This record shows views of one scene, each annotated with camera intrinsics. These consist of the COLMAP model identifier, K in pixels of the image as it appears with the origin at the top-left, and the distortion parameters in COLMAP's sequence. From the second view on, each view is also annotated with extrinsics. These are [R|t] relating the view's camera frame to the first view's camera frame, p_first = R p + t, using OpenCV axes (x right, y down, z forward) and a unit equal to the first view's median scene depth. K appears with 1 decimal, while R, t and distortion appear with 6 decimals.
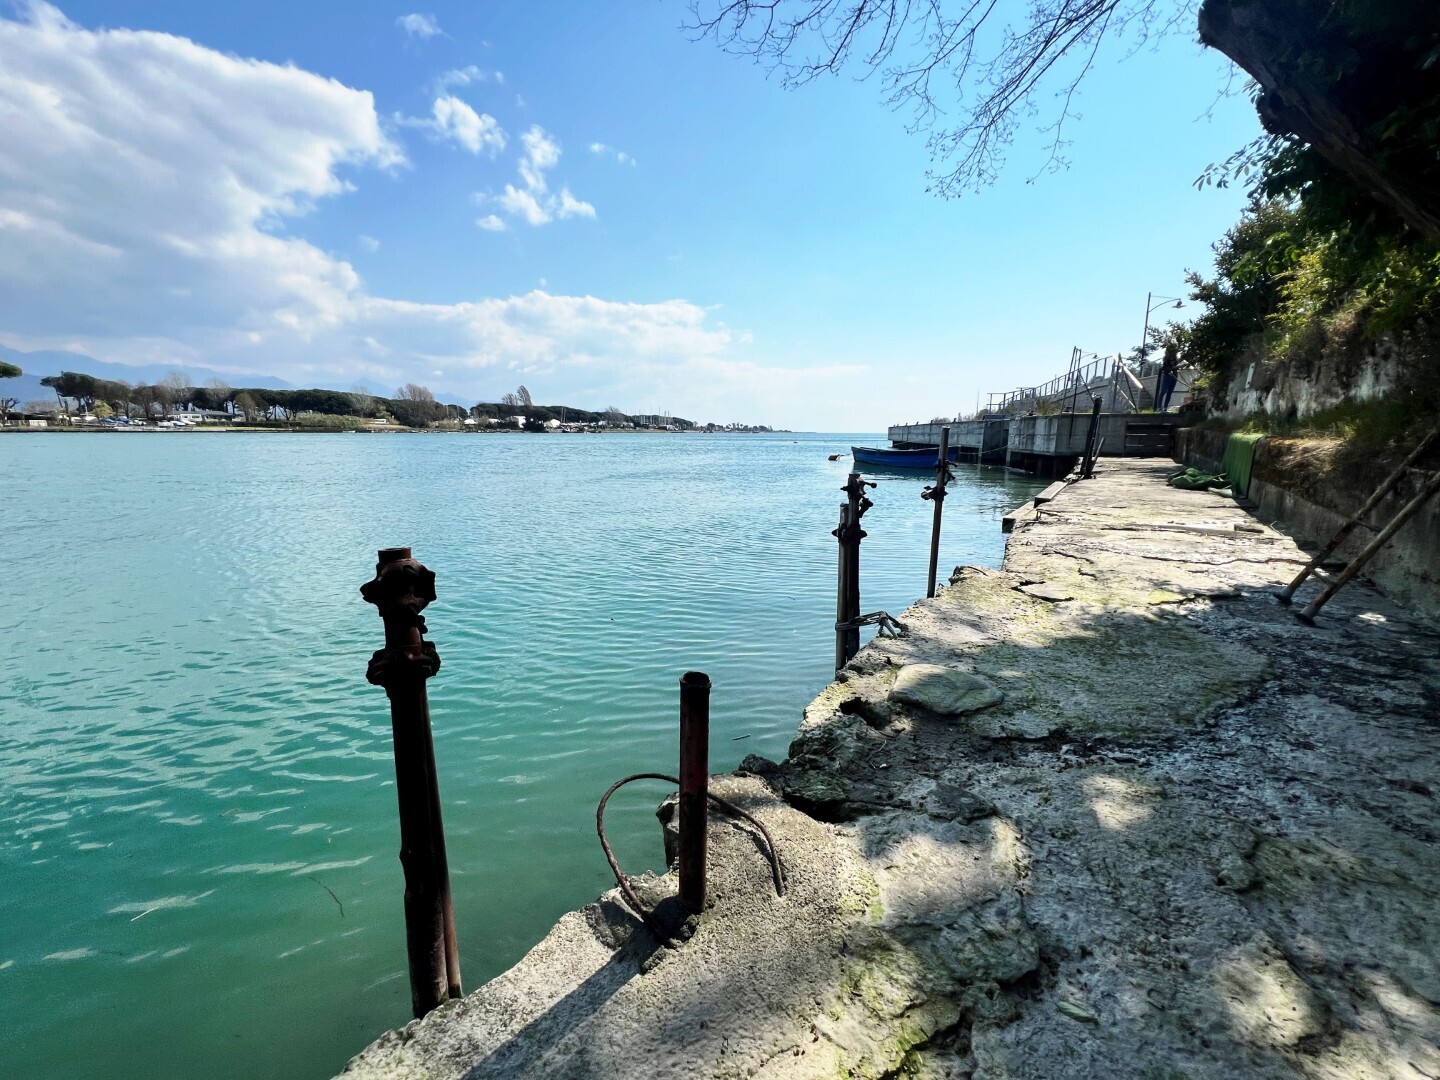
lens RADIAL K [[574.9, 0, 728.0], [0, 574.9, 537.0], [0, 0, 1]] dist [-0.000096, 0.000650]
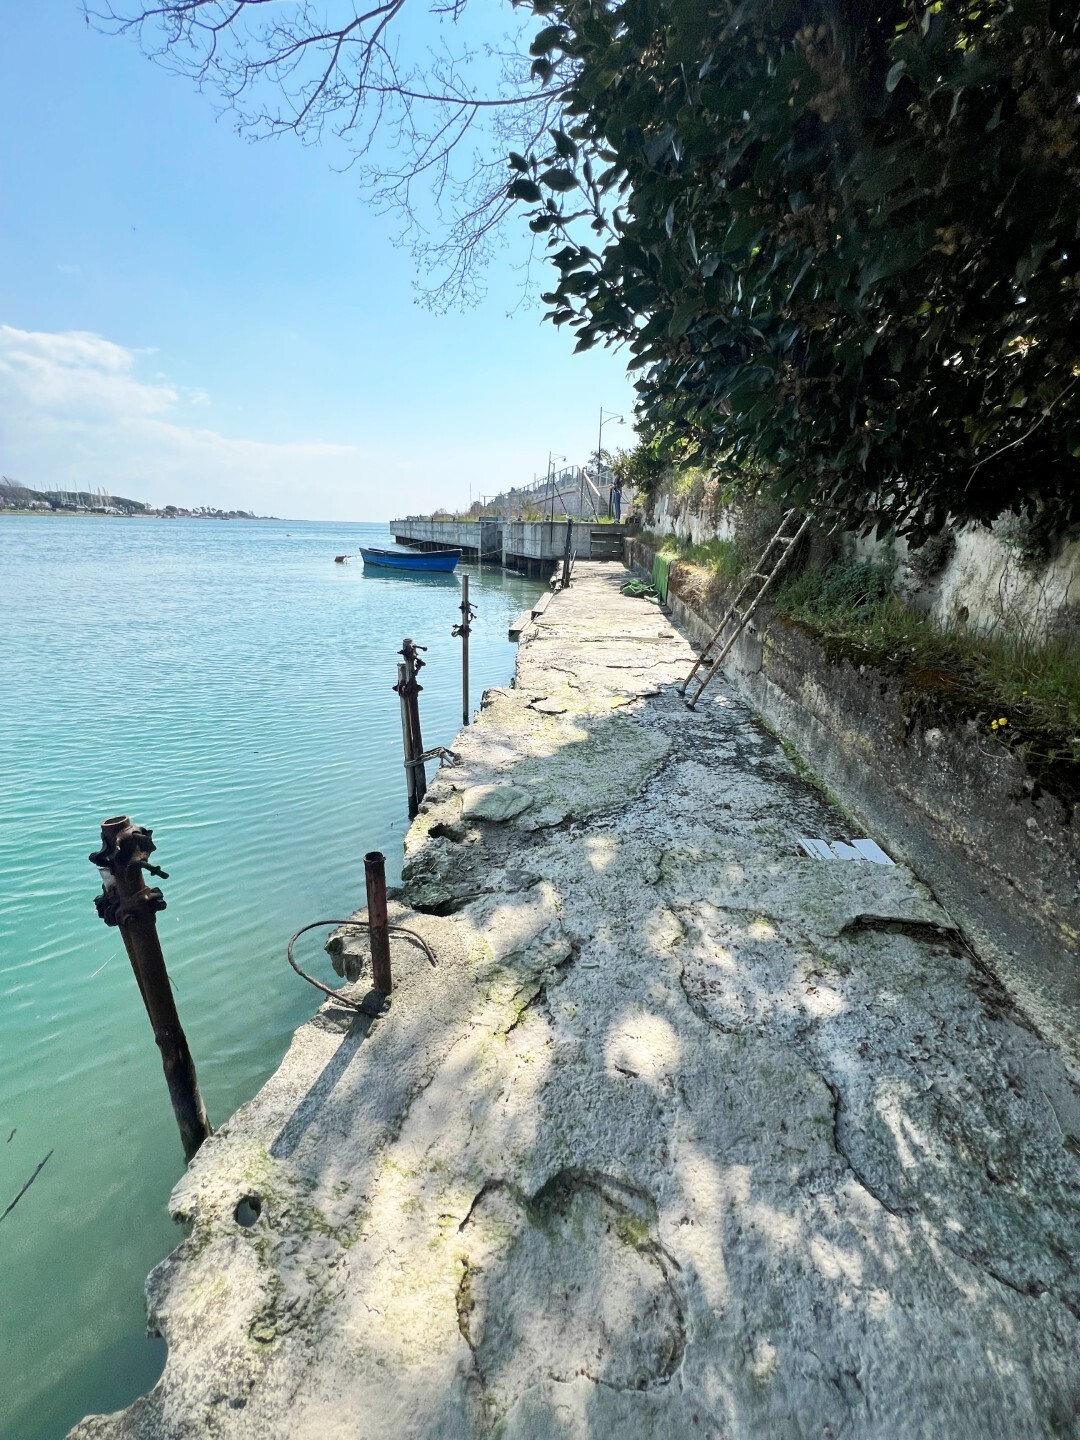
lens RADIAL K [[583.1, 0, 548.5], [0, 583.1, 724.1], [0, 0, 1]] dist [0.004176, 0.001019]
pose [[0.861978, -0.148160, 0.484812, -0.141769], [0.063949, 0.980478, 0.185937, -0.144445], [-0.502896, -0.129270, 0.854626, -0.208302]]
